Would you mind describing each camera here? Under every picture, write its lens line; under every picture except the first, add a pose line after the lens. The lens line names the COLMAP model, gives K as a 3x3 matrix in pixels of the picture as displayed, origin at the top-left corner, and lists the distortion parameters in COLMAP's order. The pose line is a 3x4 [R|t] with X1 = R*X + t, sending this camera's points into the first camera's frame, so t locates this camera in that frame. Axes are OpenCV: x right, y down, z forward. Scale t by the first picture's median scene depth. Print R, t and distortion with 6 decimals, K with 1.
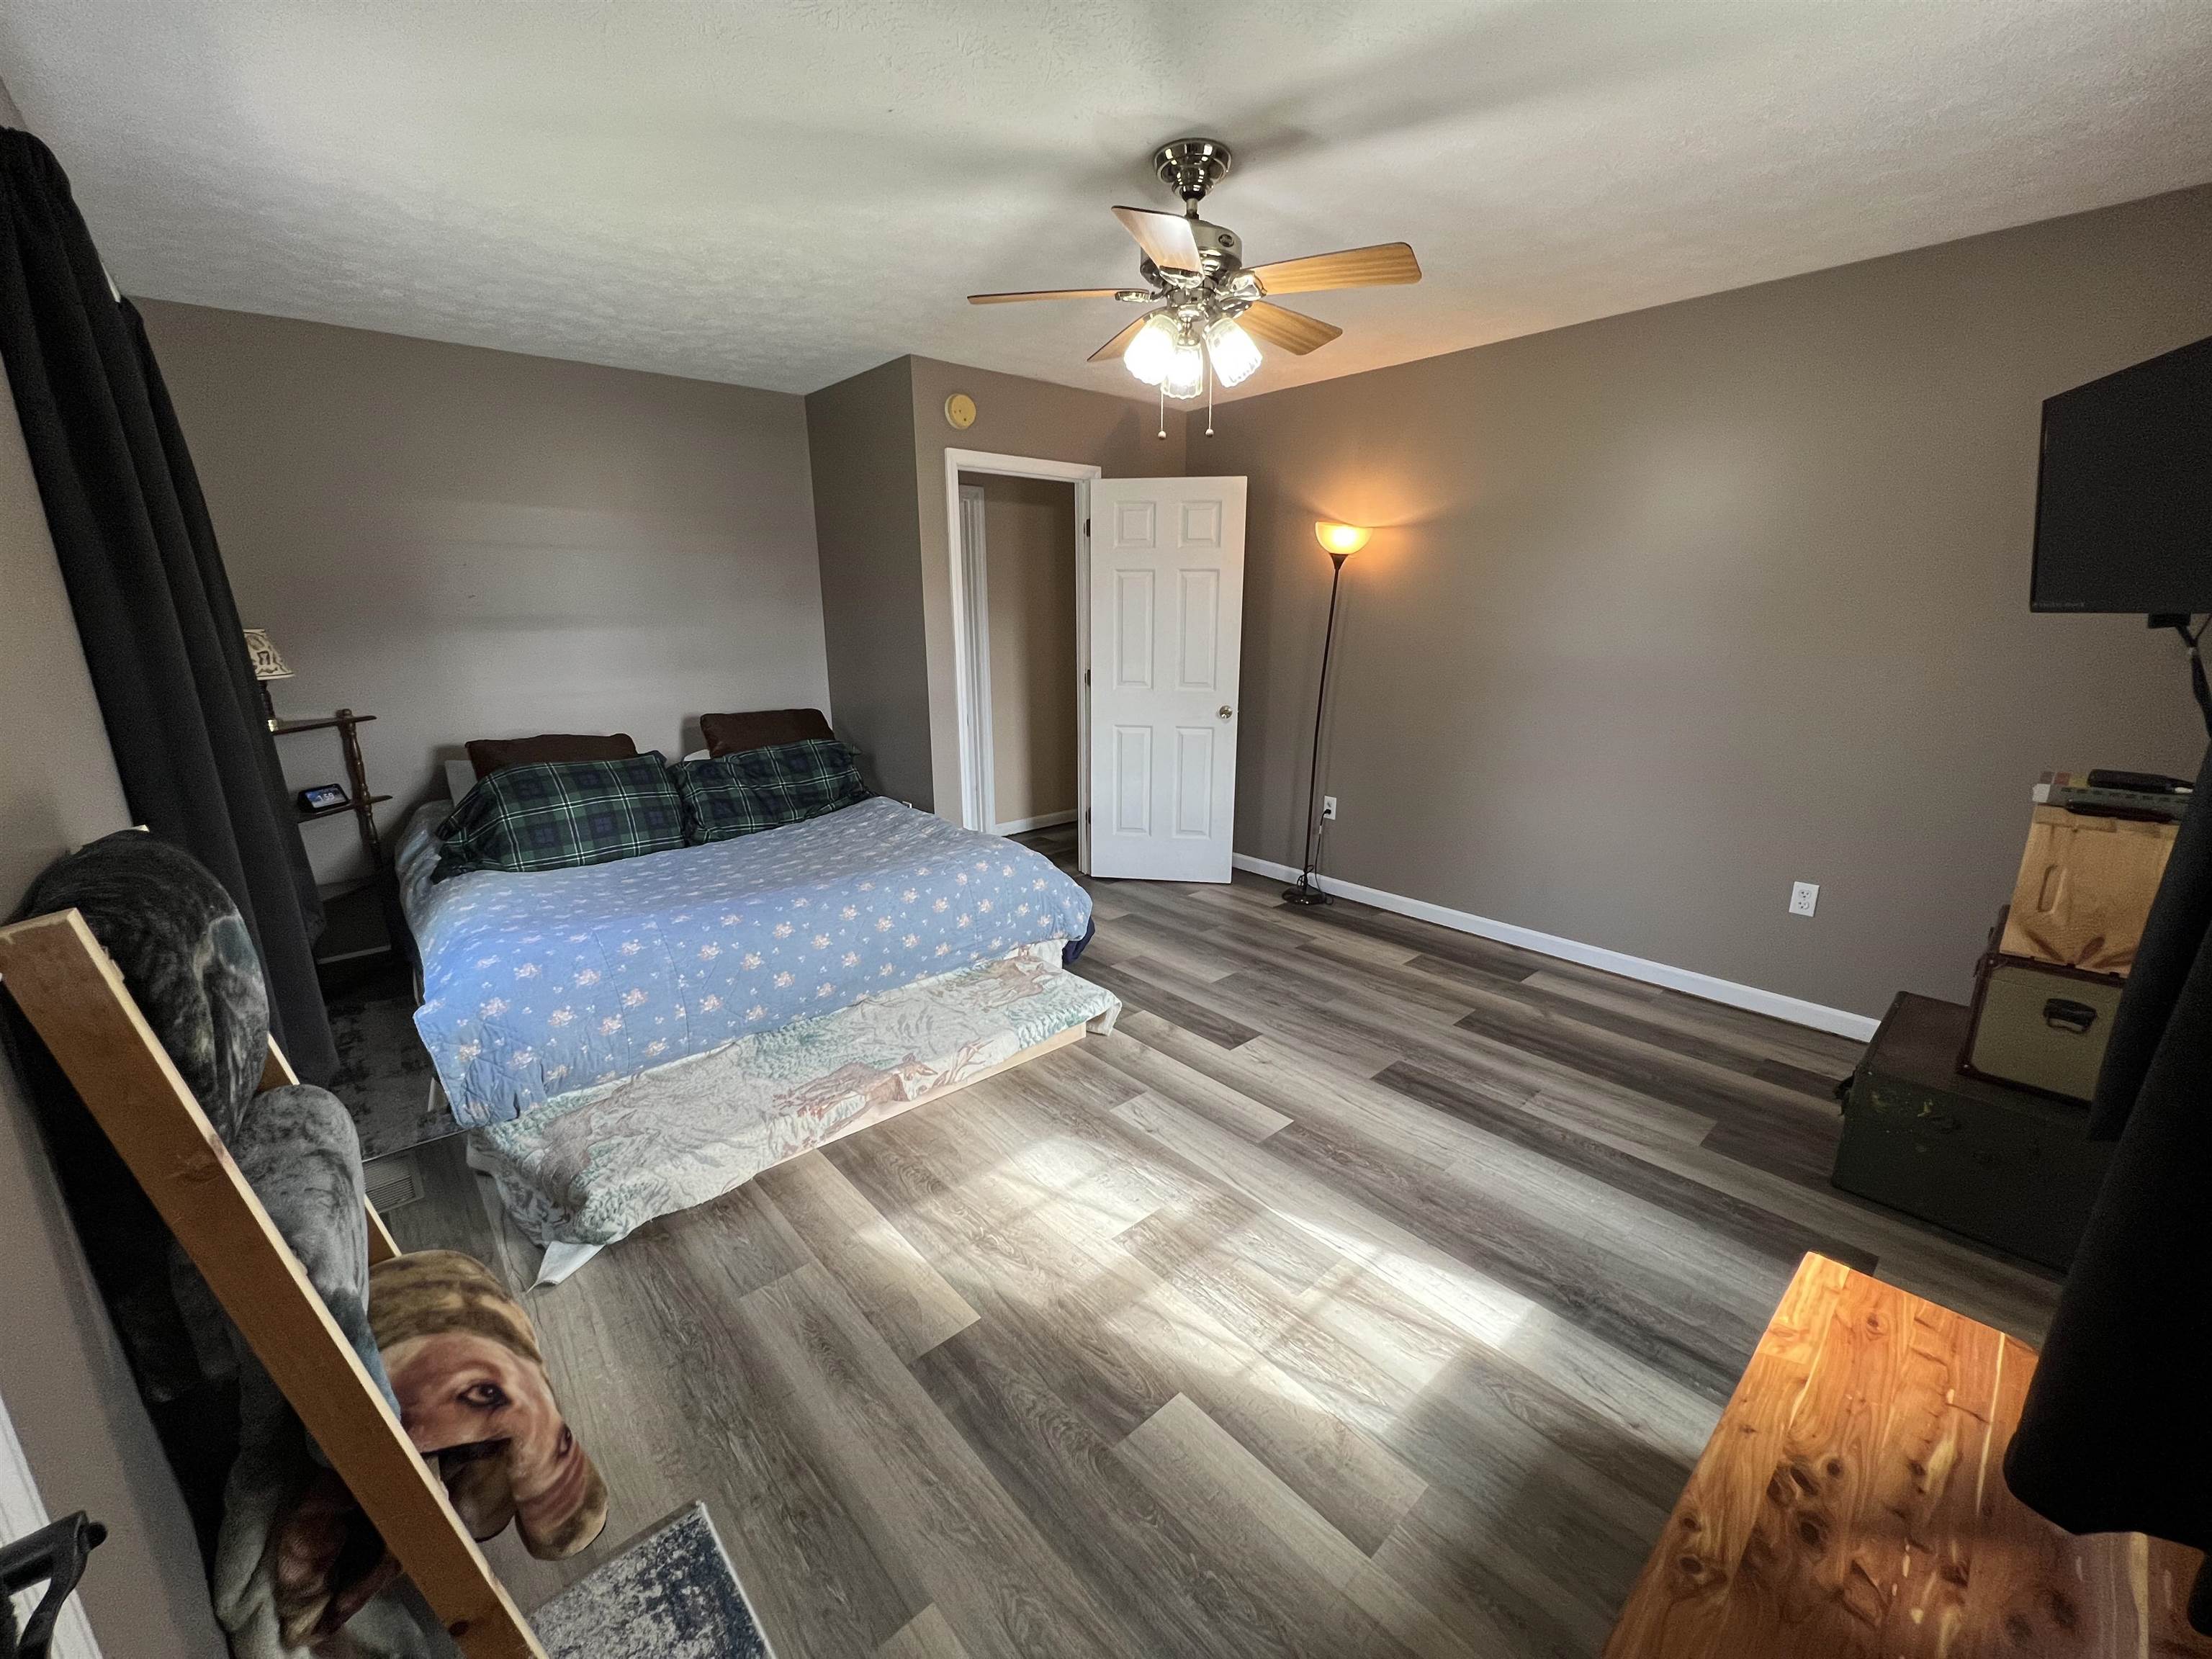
lens RADIAL K [[884.1, 0, 1108.8], [0, 884.1, 830.4], [0, 0, 1]] dist [-0.000320, 0.000278]
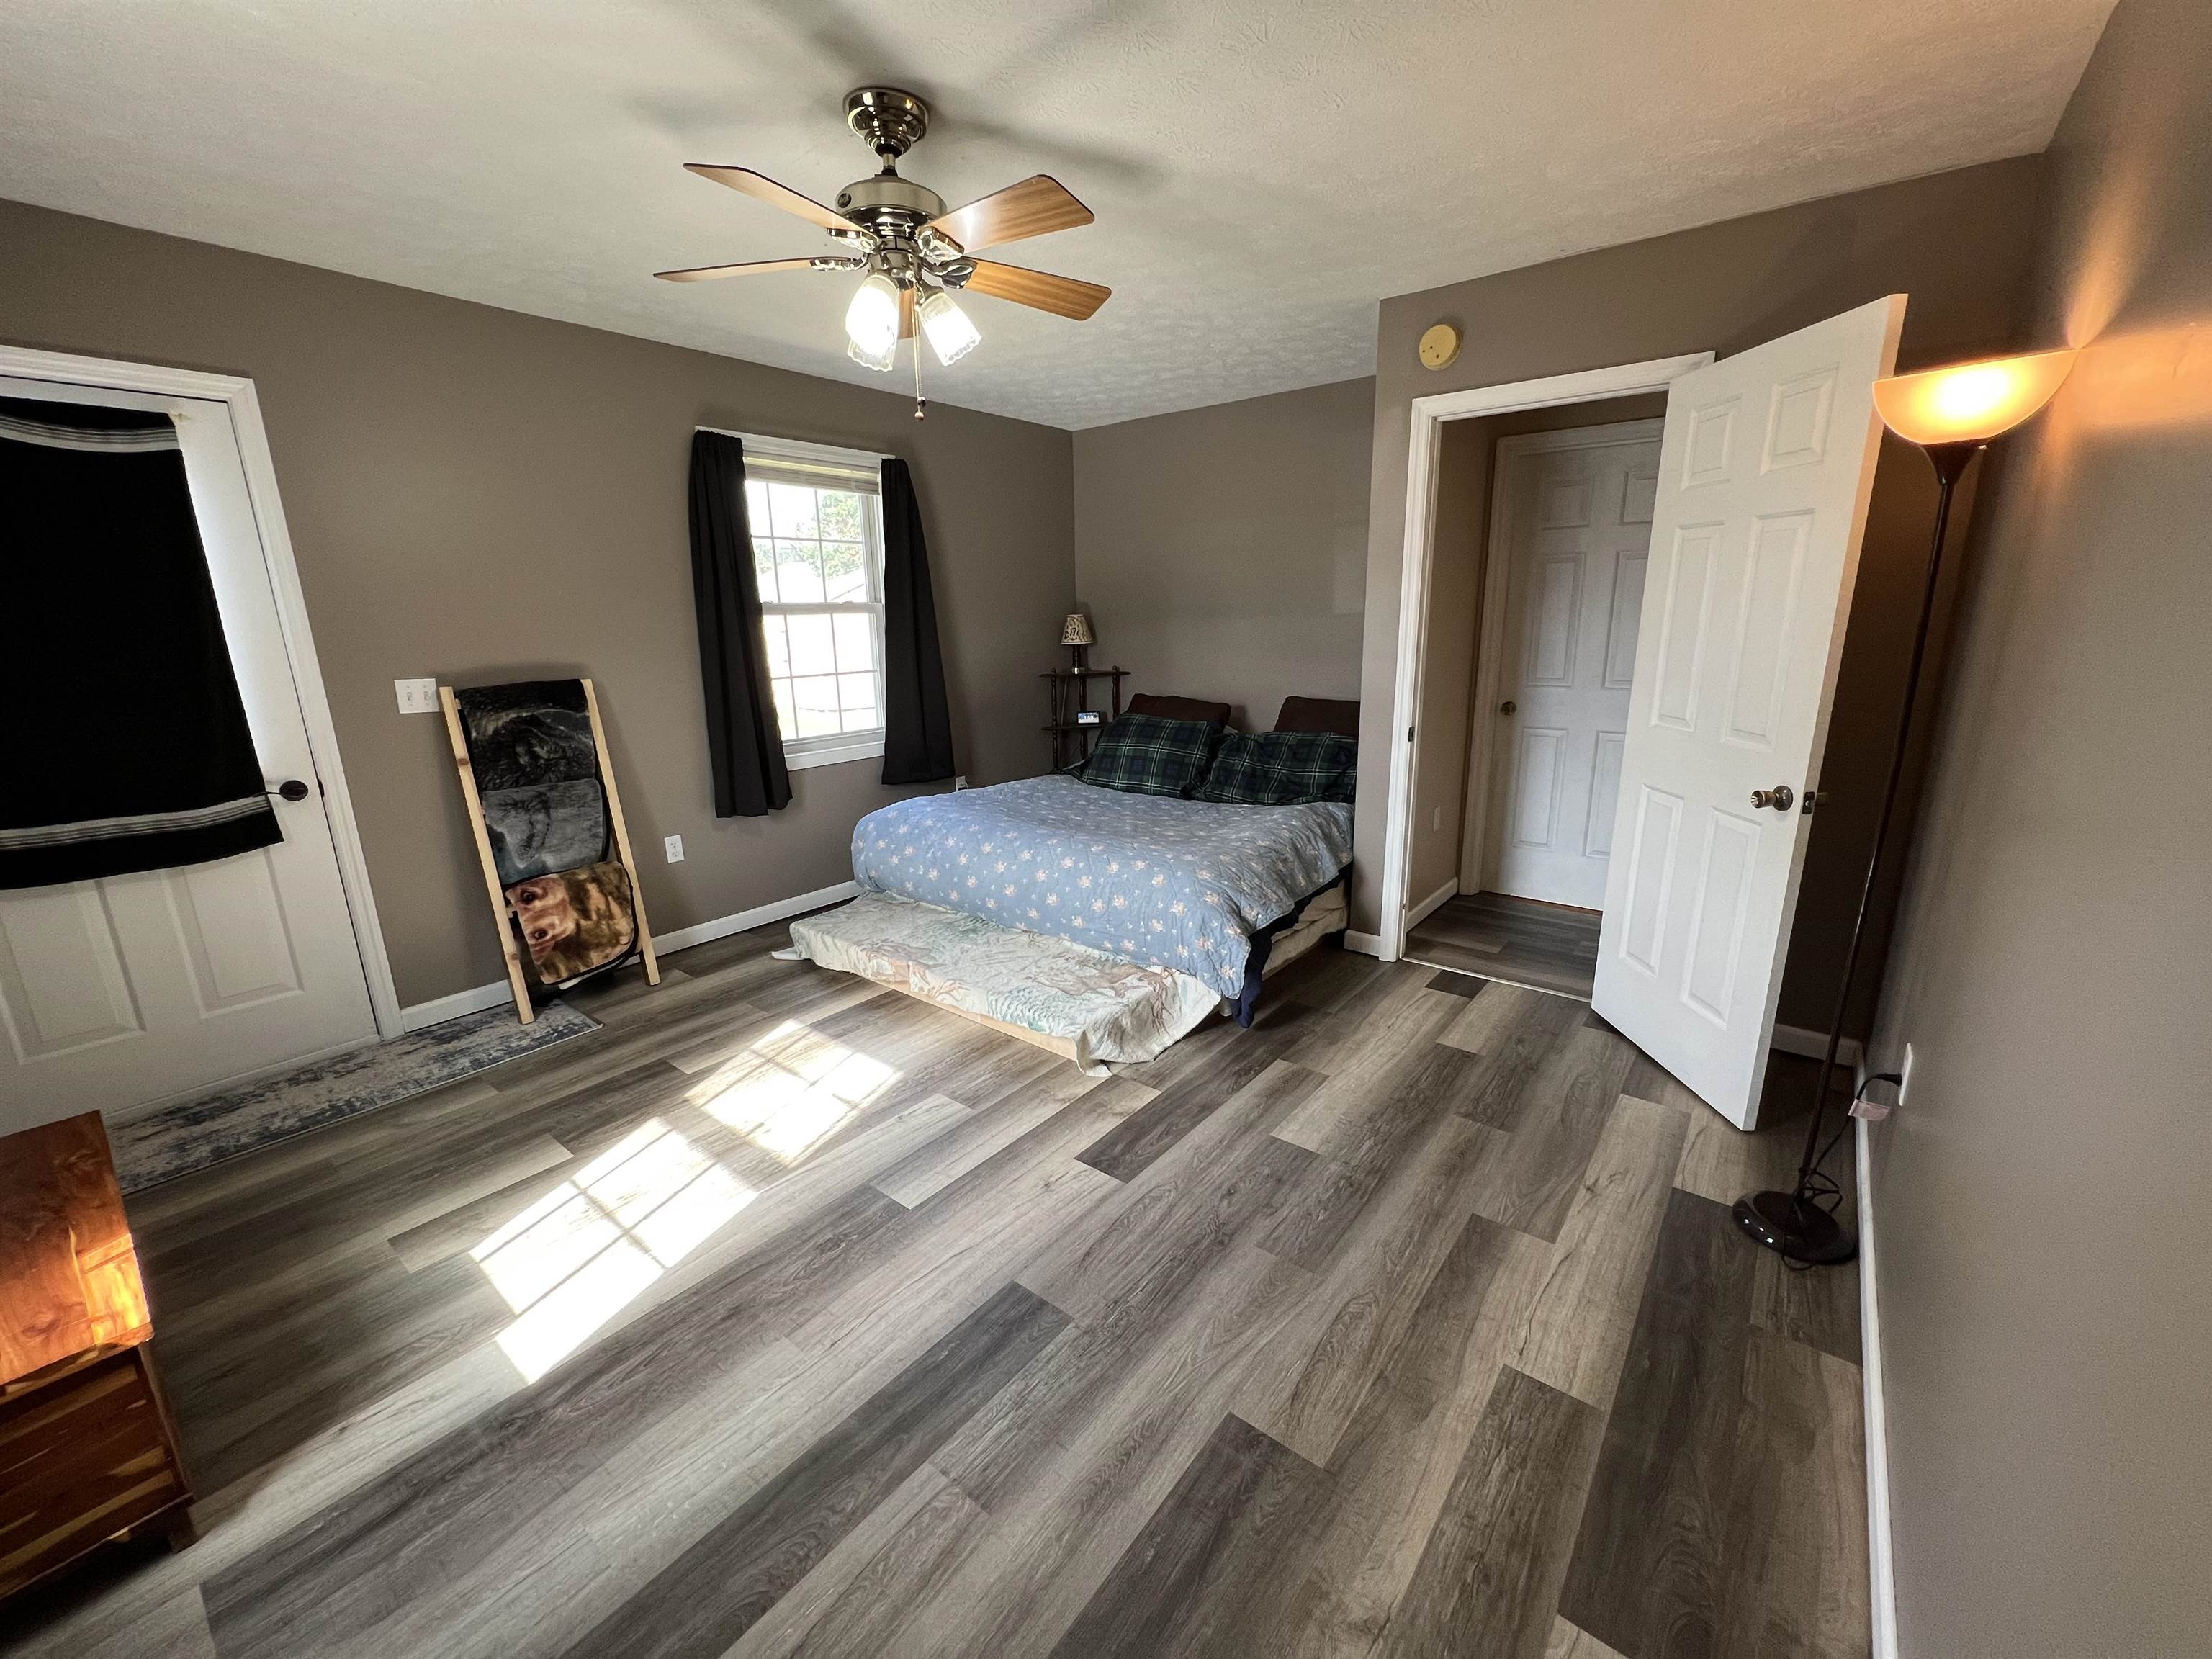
lens RADIAL K [[884.1, 0, 1110.2], [0, 884.1, 832.1], [0, 0, 1]] dist [-0.000320, 0.000278]
pose [[0.168945, 0.242034, -0.955446, 0.844773], [-0.228851, 0.952521, 0.200826, -0.199083], [0.958689, 0.184726, 0.216314, 0.823230]]
